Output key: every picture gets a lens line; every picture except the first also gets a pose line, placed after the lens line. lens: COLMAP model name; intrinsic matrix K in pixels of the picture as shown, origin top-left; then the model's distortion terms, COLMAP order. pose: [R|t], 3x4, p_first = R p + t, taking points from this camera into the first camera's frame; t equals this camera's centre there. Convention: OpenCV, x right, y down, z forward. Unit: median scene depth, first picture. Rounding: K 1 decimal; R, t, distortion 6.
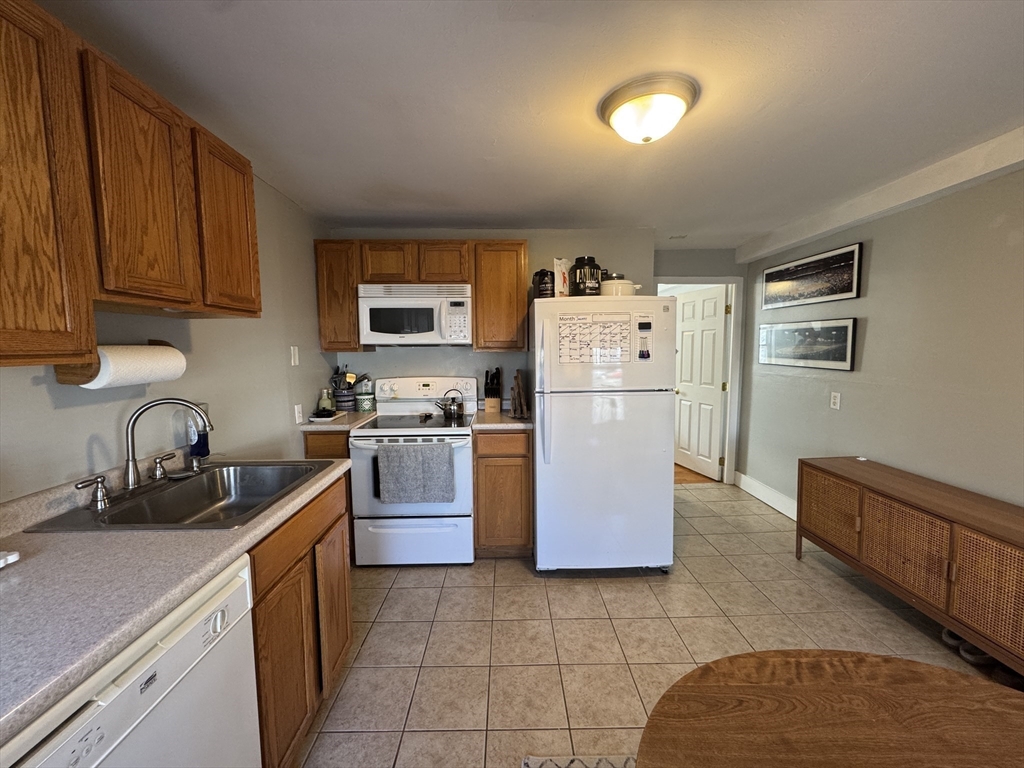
lens RADIAL K [[408.1, 0, 512.0], [0, 408.1, 384.0], [0, 0, 1]] dist [-0.003721, -0.000365]
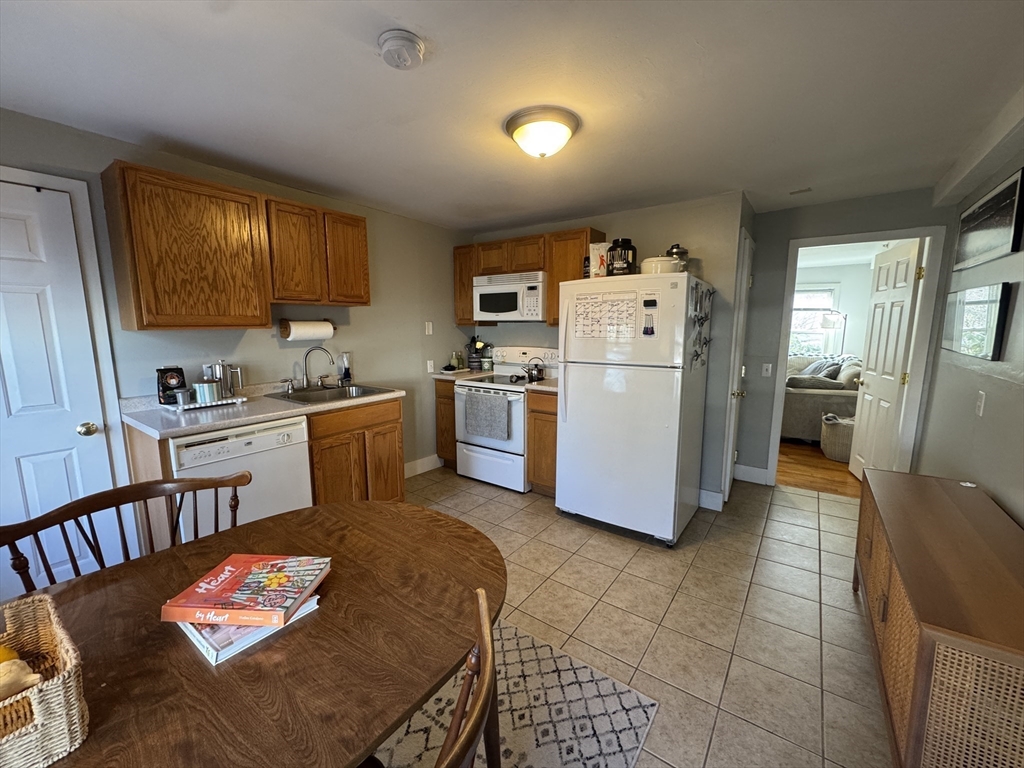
lens RADIAL K [[408.1, 0, 512.0], [0, 408.1, 384.0], [0, 0, 1]] dist [-0.003721, -0.000365]
pose [[0.797659, 0.093957, -0.595746, 0.627305], [-0.058908, 0.995205, 0.078083, 0.001143], [0.600225, -0.027189, 0.799369, -0.039324]]
